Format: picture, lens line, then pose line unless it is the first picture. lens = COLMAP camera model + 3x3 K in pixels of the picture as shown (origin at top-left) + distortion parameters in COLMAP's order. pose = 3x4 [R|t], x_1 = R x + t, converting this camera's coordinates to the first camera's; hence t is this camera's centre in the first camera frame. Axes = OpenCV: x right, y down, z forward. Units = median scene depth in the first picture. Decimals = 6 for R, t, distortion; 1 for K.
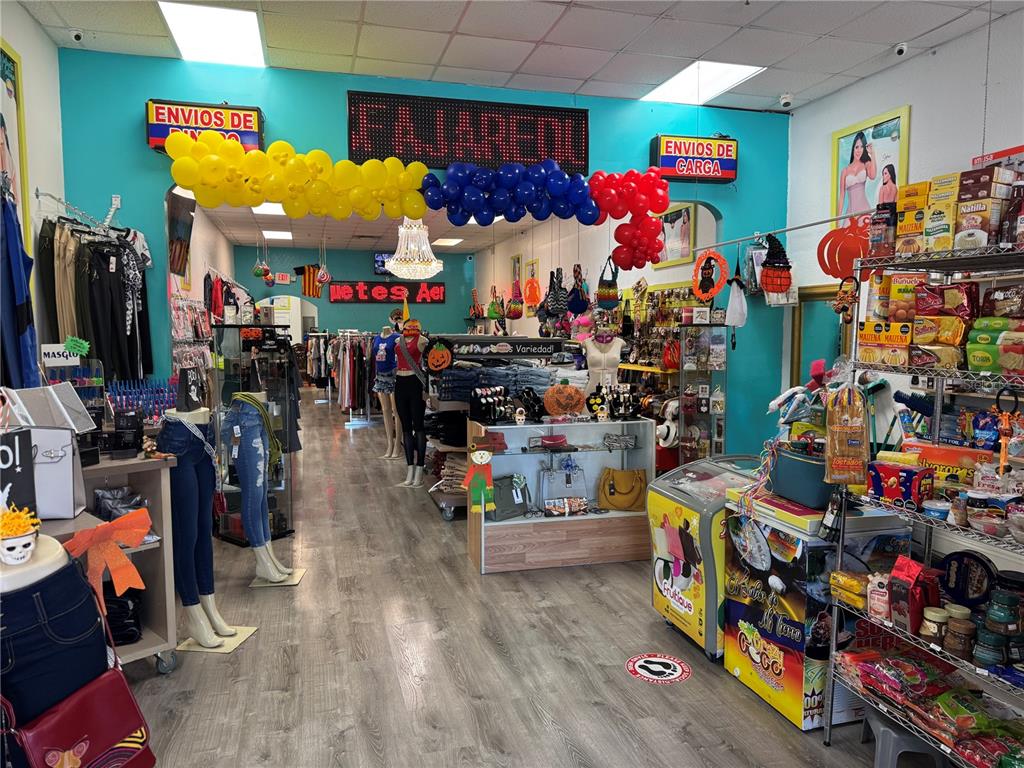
lens RADIAL K [[725.0, 0, 508.4], [0, 725.0, 384.9], [0, 0, 1]] dist [0.024830, -0.032112]
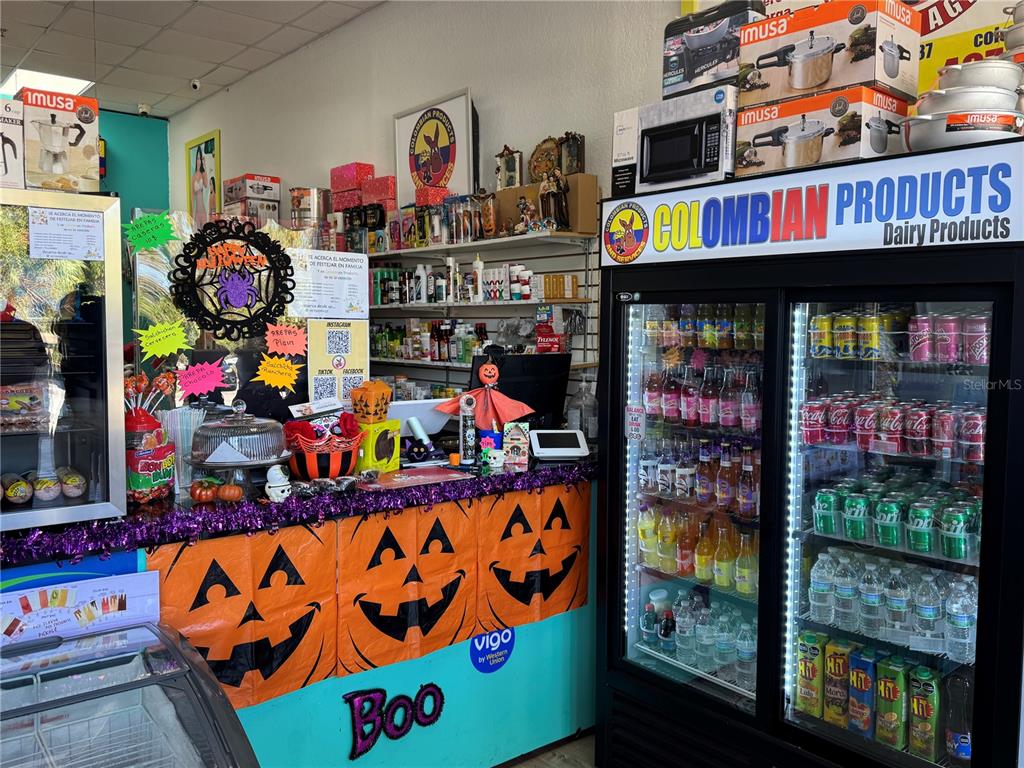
lens RADIAL K [[840.5, 0, 509.9], [0, 840.5, 384.1], [0, 0, 1]] dist [0.033861, -0.034268]
pose [[0.913810, -0.017248, 0.405775, 0.699007], [0.016844, 0.999848, 0.004568, 0.069555], [-0.405792, 0.002661, 0.913961, -0.812142]]
